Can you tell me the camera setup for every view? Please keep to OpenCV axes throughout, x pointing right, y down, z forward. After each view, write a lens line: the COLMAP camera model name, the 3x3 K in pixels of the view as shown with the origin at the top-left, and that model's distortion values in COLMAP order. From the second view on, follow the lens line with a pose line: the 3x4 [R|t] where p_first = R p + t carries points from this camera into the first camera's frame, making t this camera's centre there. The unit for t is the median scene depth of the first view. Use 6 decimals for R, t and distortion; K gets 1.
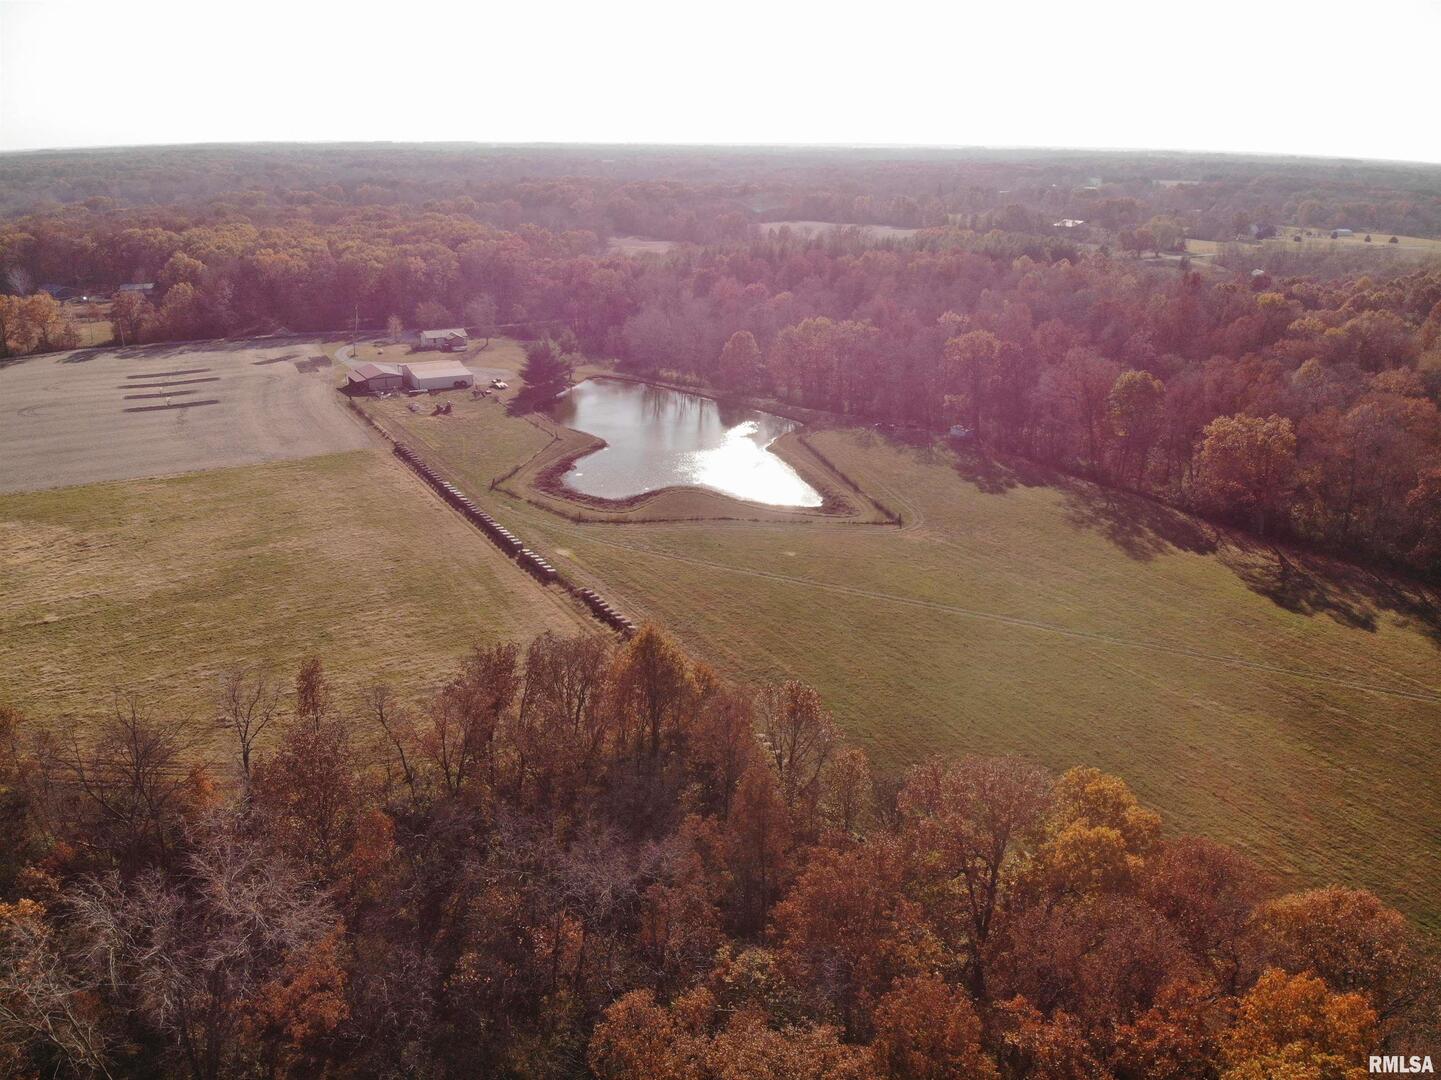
lens RADIAL K [[1051.3, 0, 722.8], [0, 1051.3, 562.6], [0, 0, 1]] dist [0.052188, -0.162866]
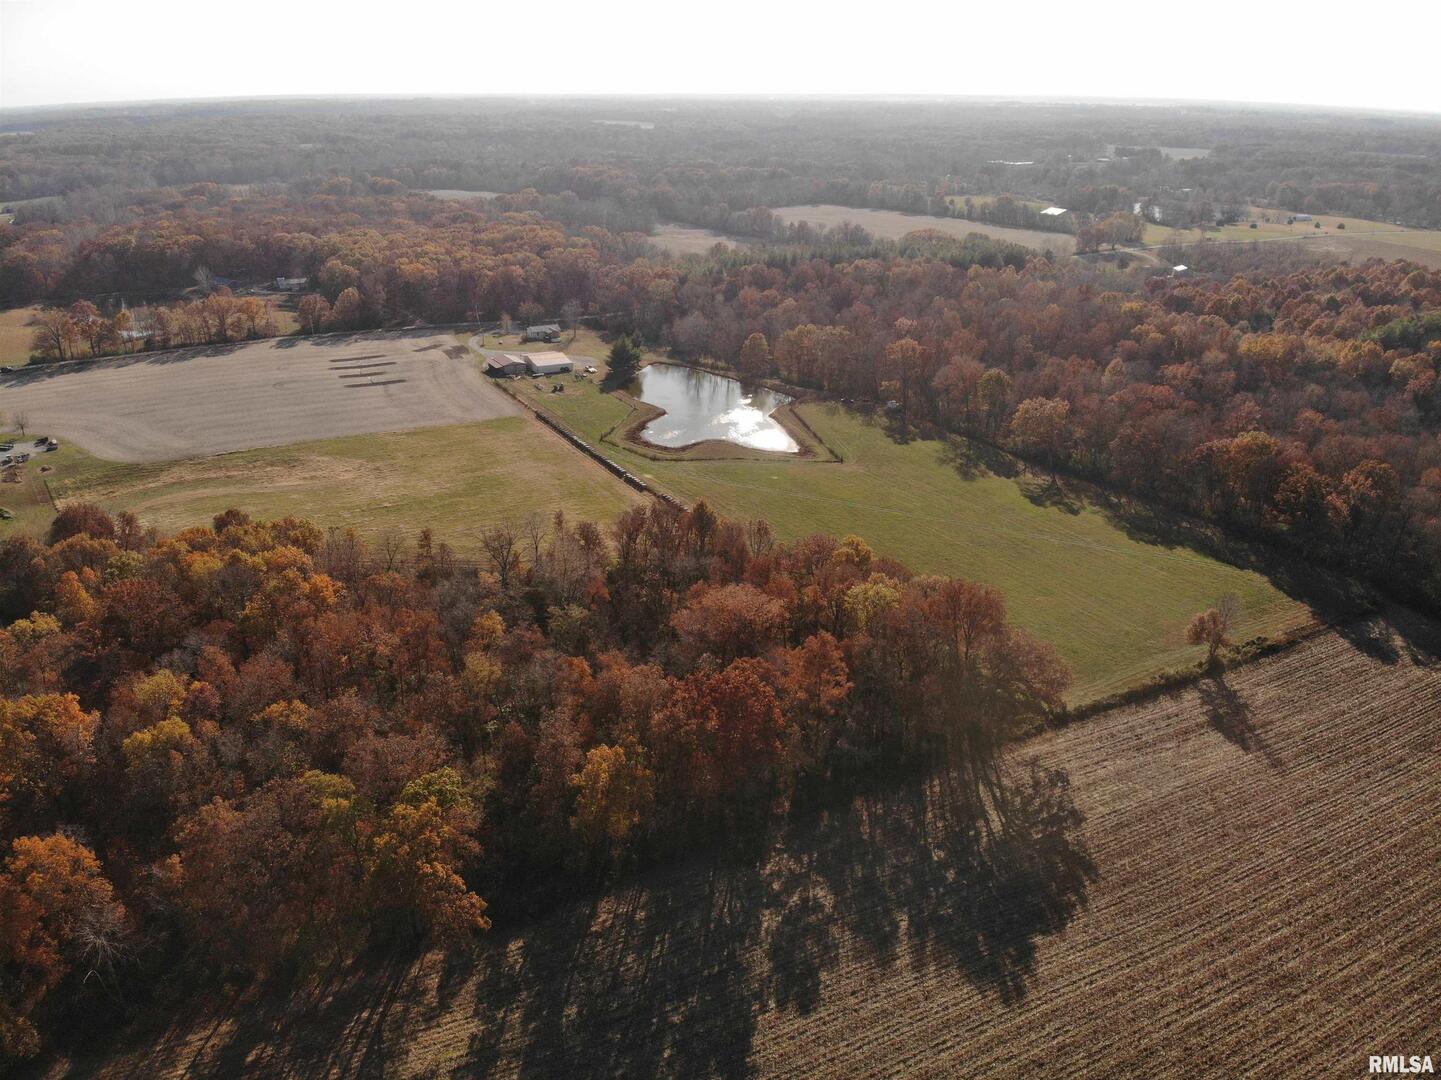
lens RADIAL K [[1051.3, 0, 717.9], [0, 1051.3, 577.6], [0, 0, 1]] dist [0.052188, -0.162866]
pose [[0.999356, 0.009601, -0.034587, 0.018678], [-0.007665, 0.998420, 0.055674, 0.038246], [0.035067, -0.055373, 0.997850, -0.484035]]
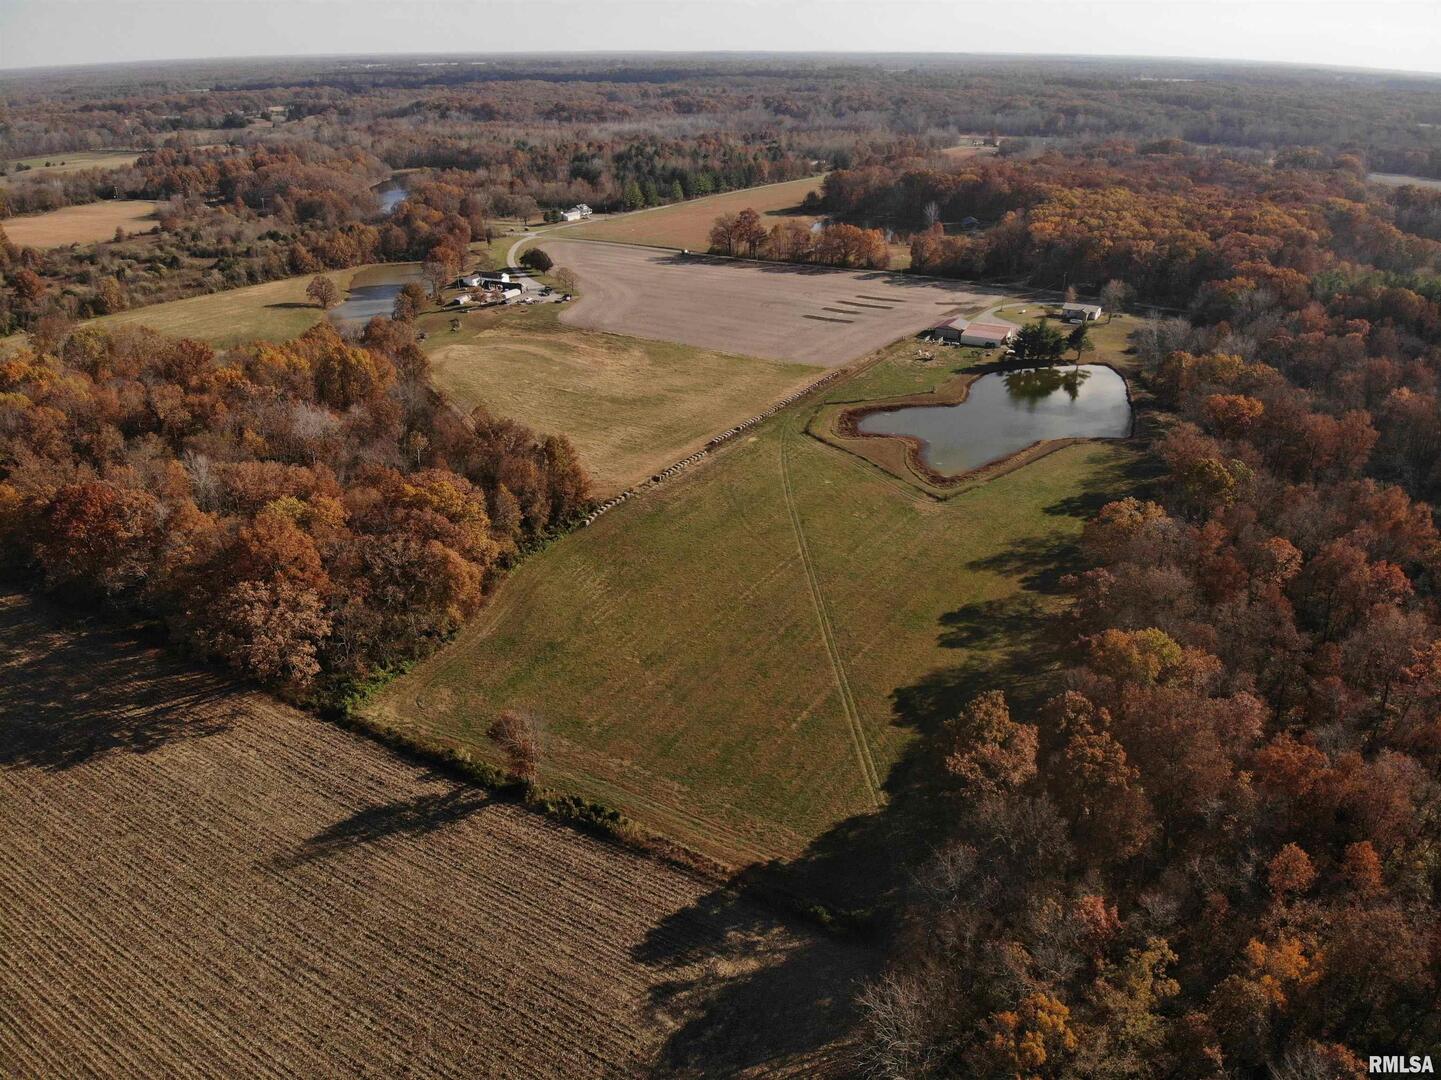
lens RADIAL K [[1051.3, 0, 691.0], [0, 1051.3, 561.2], [0, 0, 1]] dist [0.052188, -0.162866]
pose [[0.467070, 0.374080, -0.801193, 0.758960], [-0.312306, 0.917493, 0.246316, -0.133087], [0.827230, 0.135171, 0.545361, 0.002469]]
